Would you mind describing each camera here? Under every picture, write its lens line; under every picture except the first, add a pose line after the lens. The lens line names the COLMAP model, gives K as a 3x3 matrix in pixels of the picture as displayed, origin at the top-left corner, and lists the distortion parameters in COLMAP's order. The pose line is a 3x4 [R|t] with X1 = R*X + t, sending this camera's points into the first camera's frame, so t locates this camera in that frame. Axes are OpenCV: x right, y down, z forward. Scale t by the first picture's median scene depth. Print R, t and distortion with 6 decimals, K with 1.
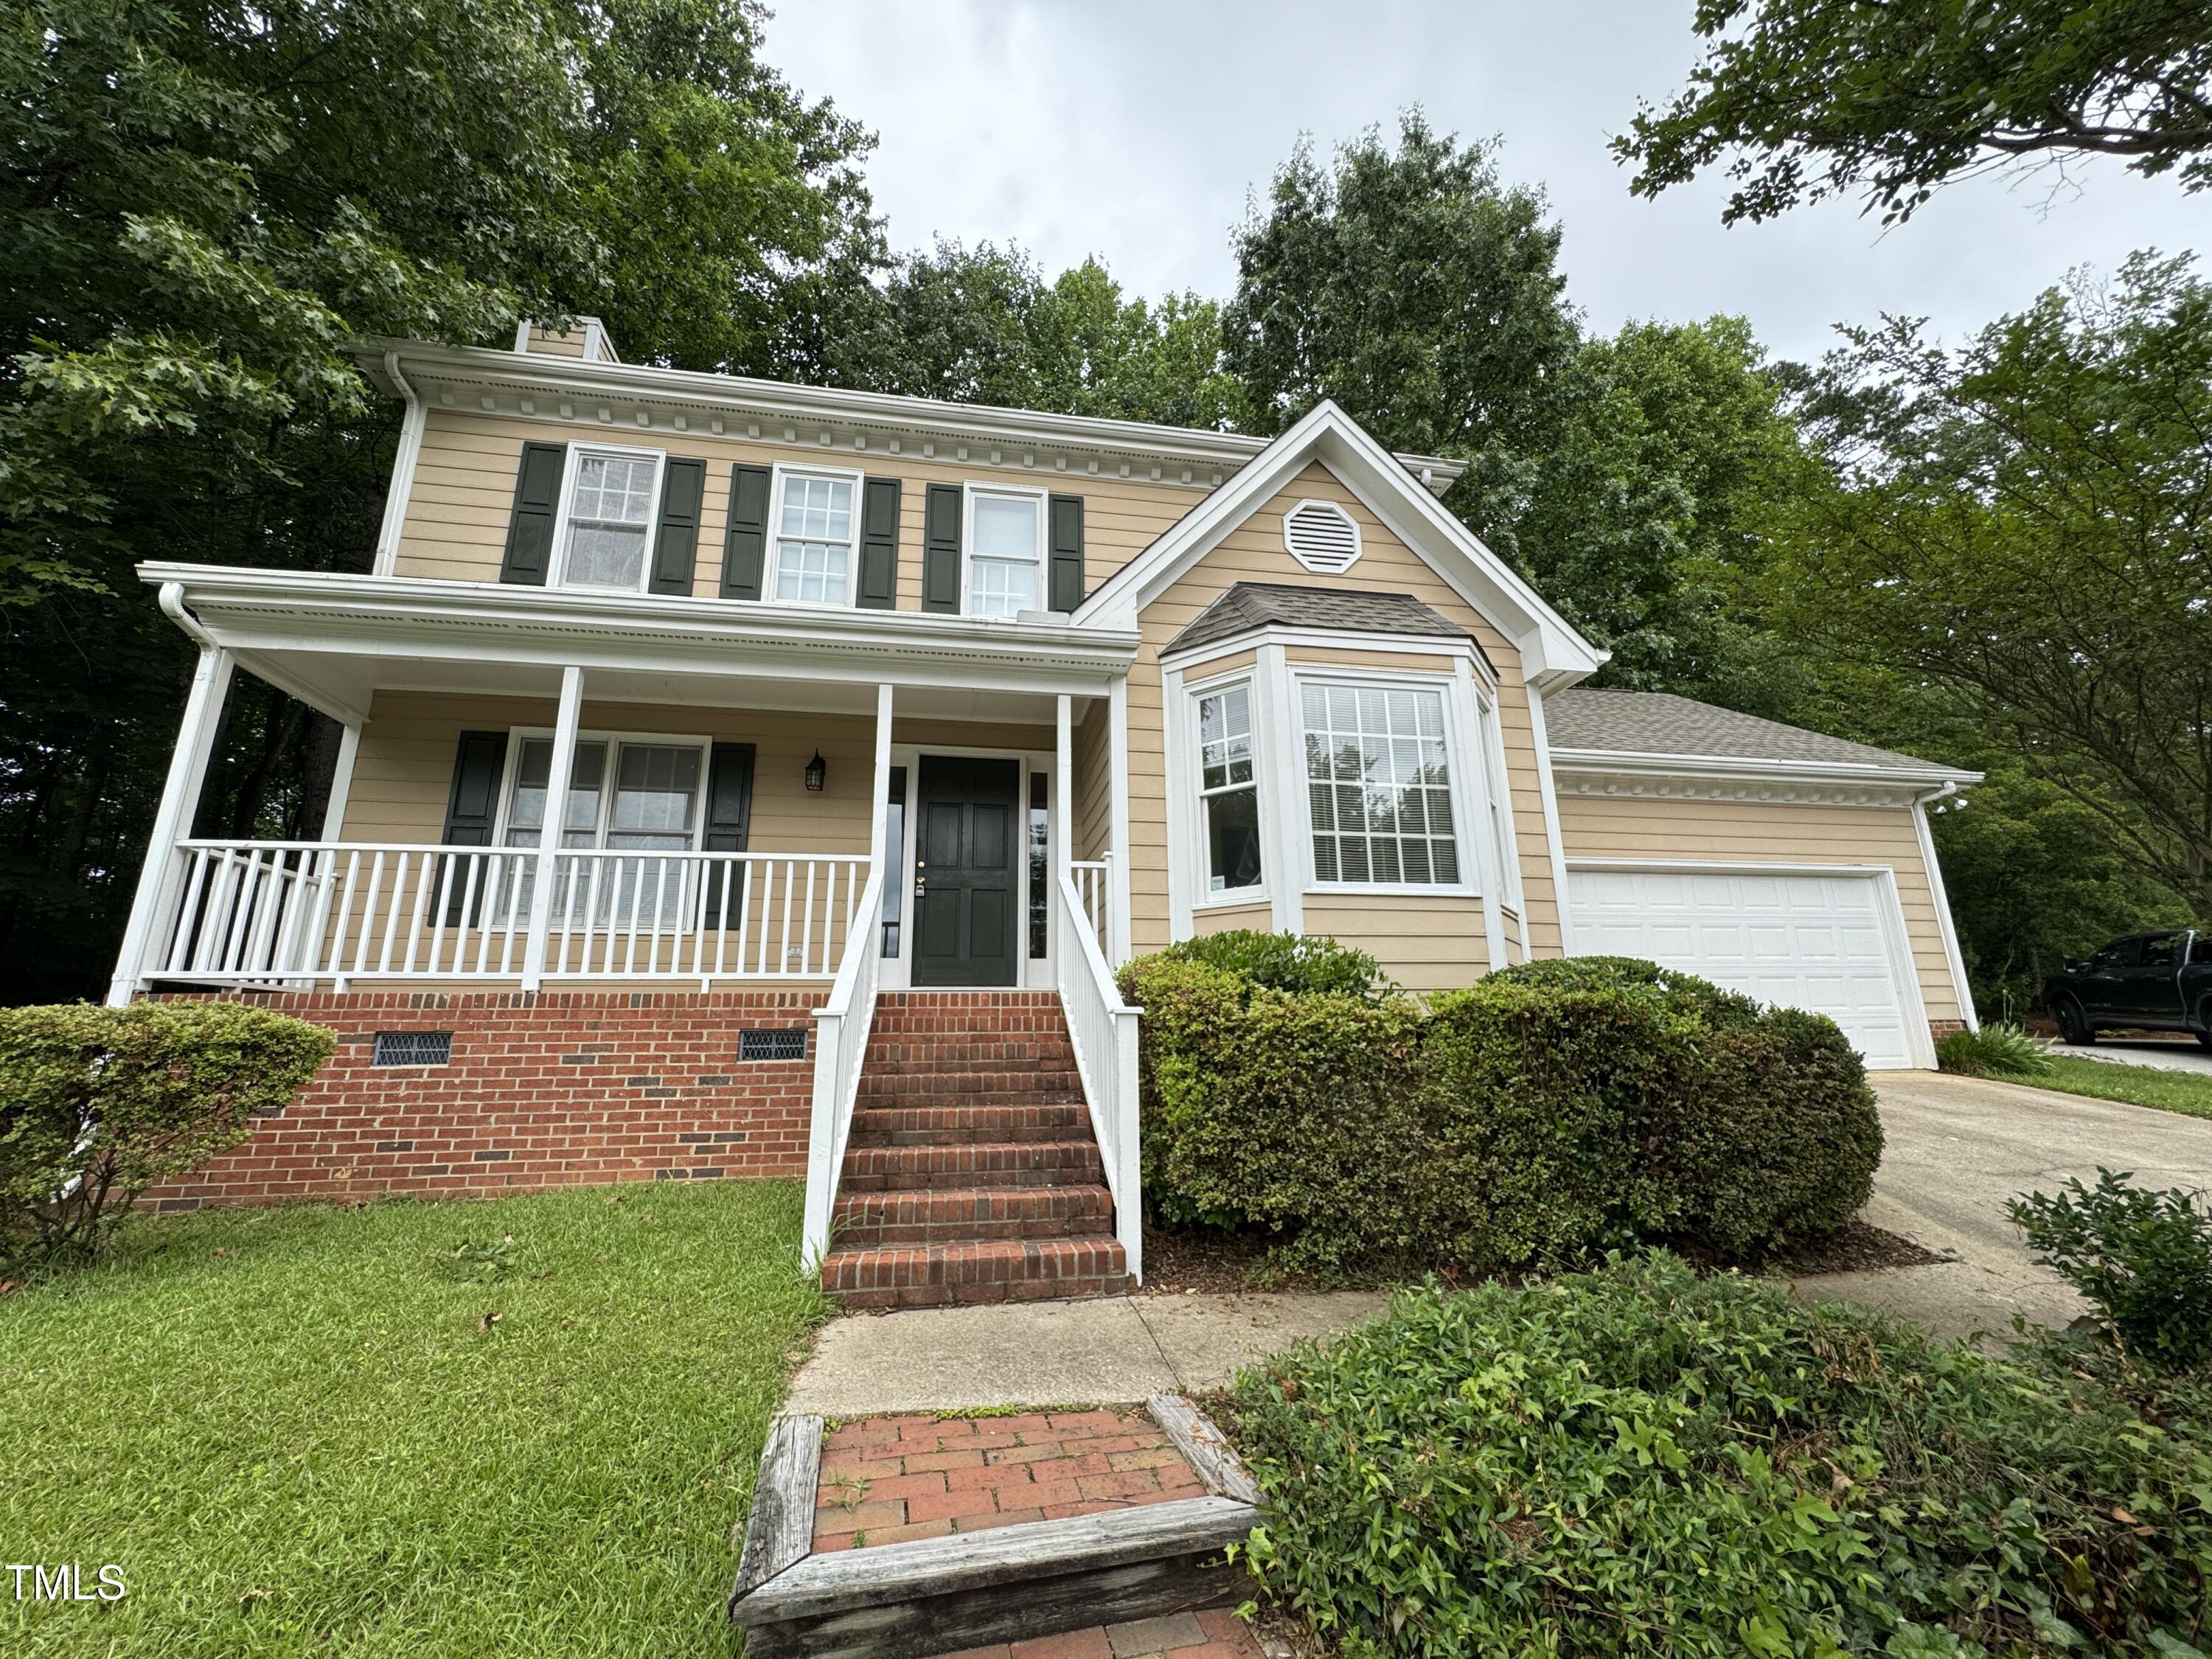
lens RADIAL K [[882.4, 0, 1101.5], [0, 882.4, 818.7], [0, 0, 1]] dist [-0.004206, -0.000051]
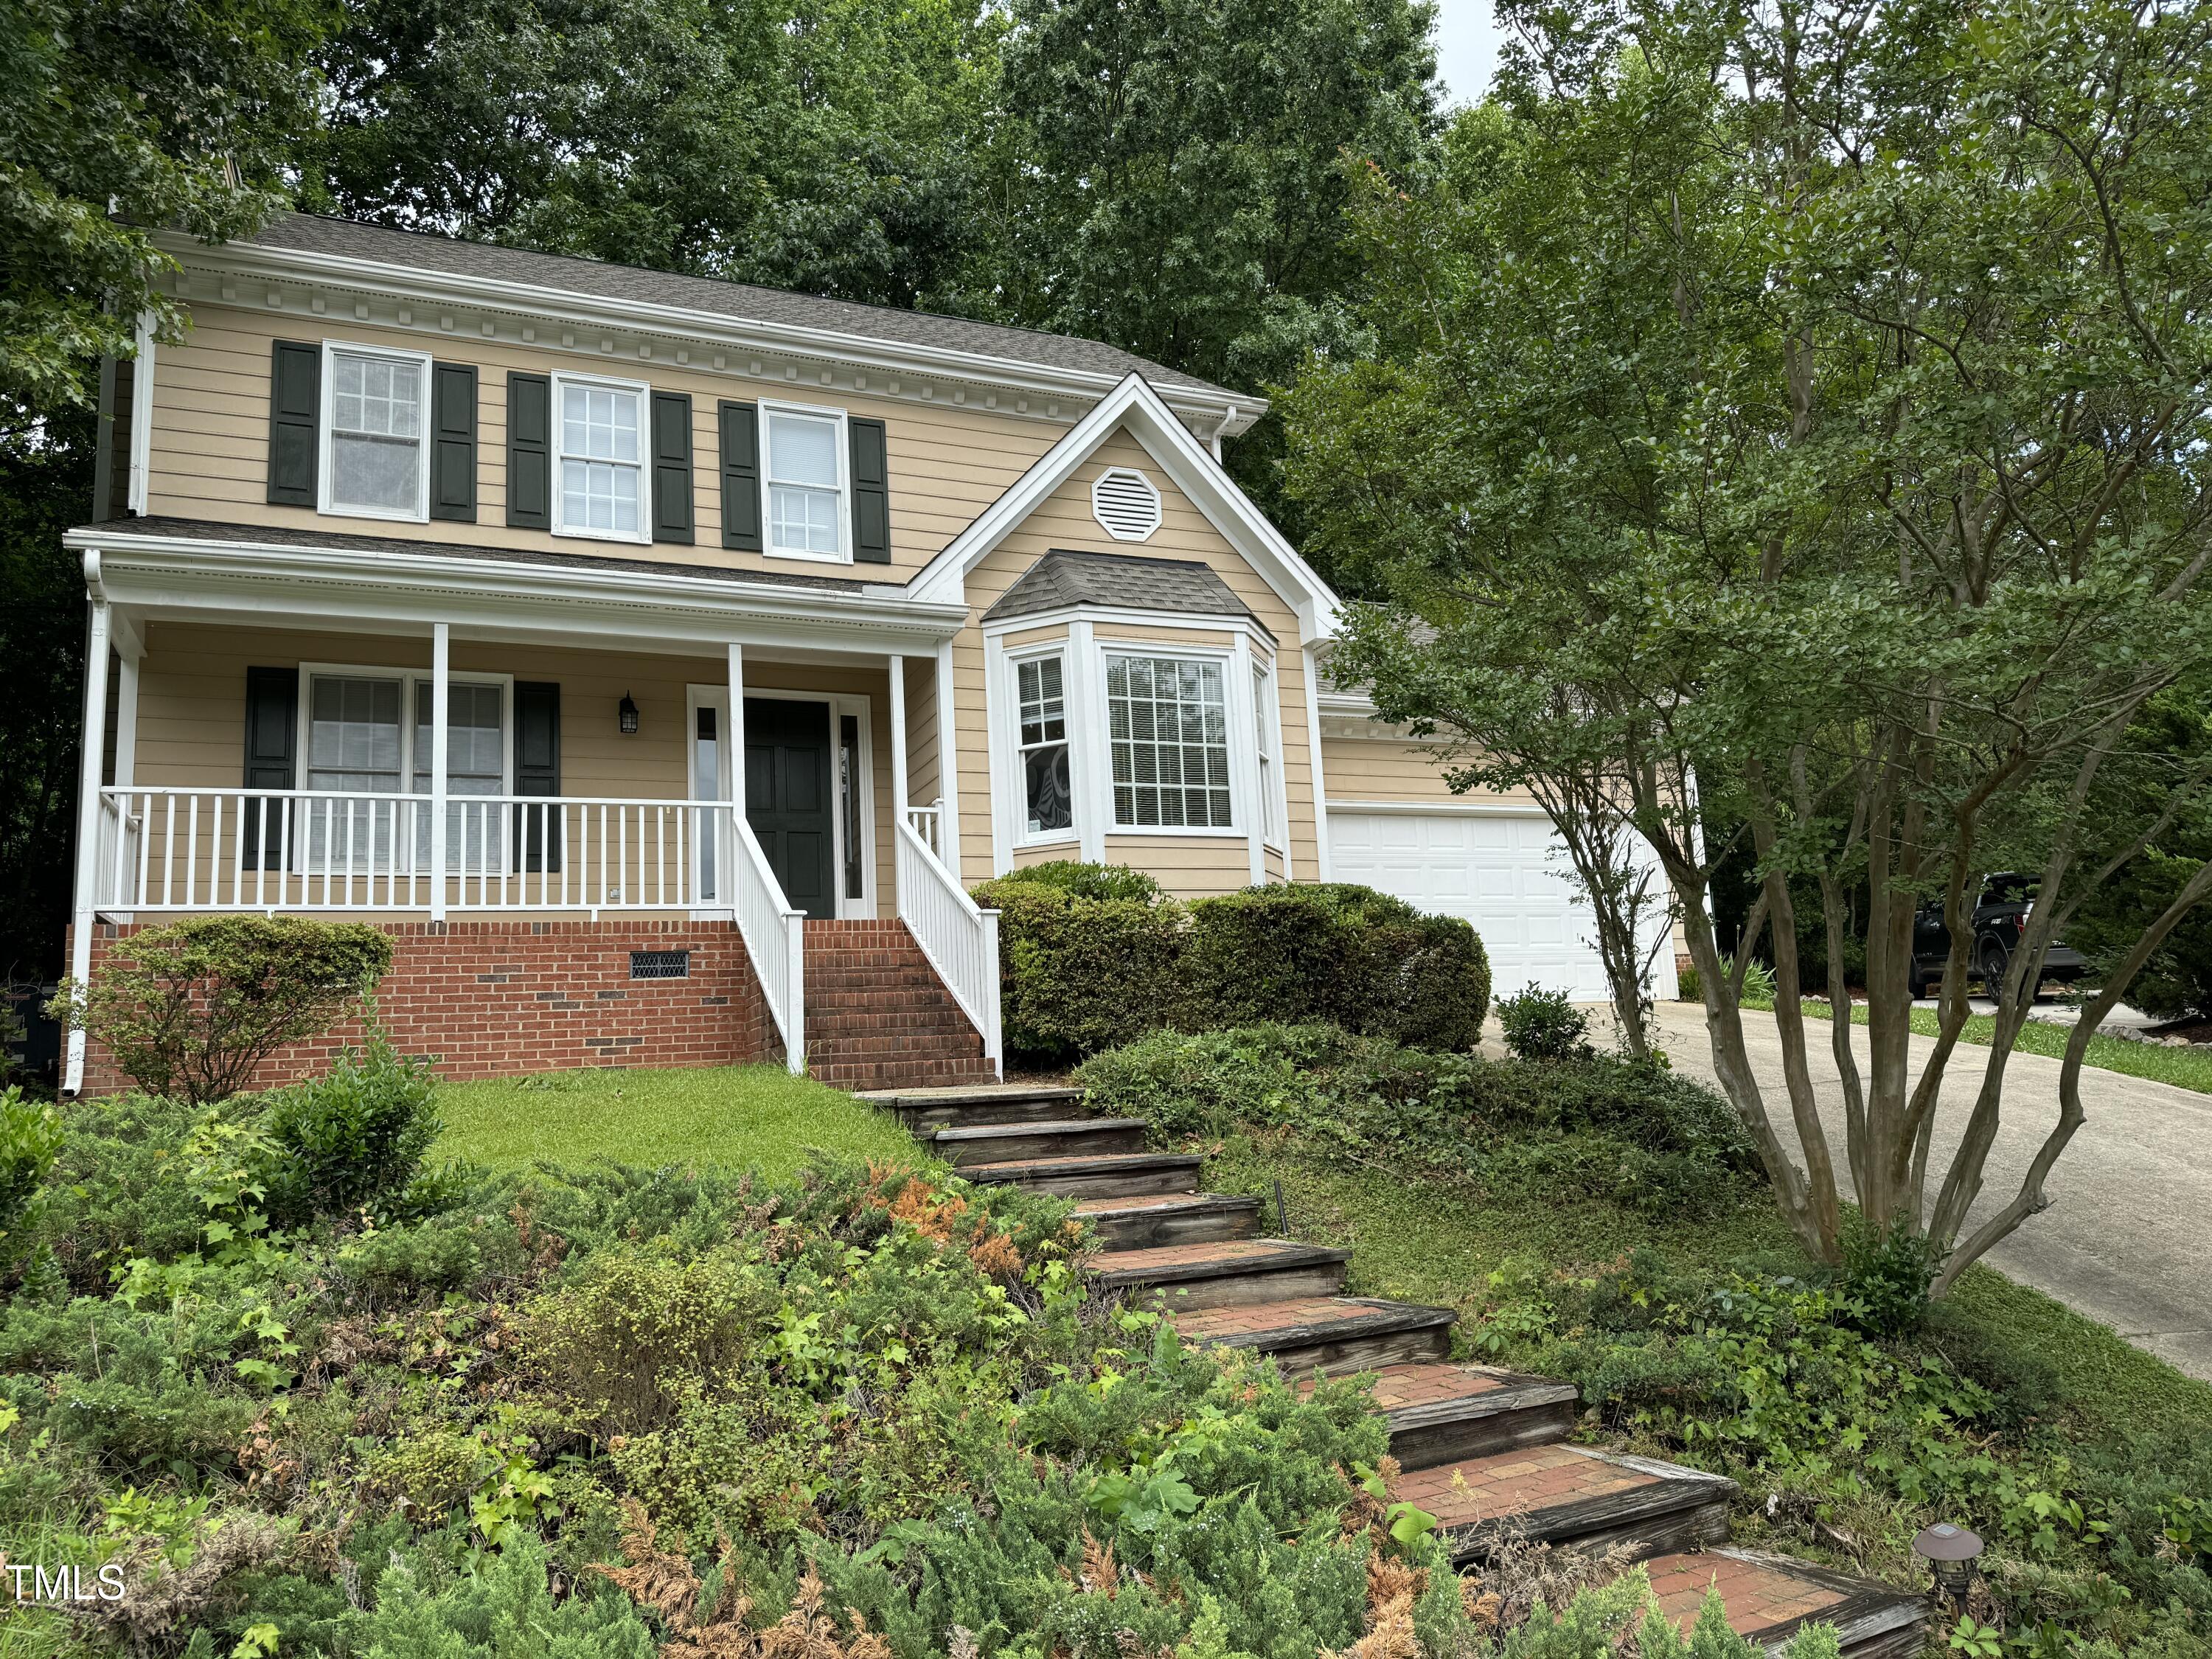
lens RADIAL K [[1558.7, 0, 1102.2], [0, 1558.7, 829.6], [0, 0, 1]] dist [0.001632, 0.000327]
pose [[0.973737, -0.000828, 0.227672, -0.225347], [-0.016067, 0.997250, 0.072343, -0.065535], [-0.227106, -0.074101, 0.971047, -0.923976]]
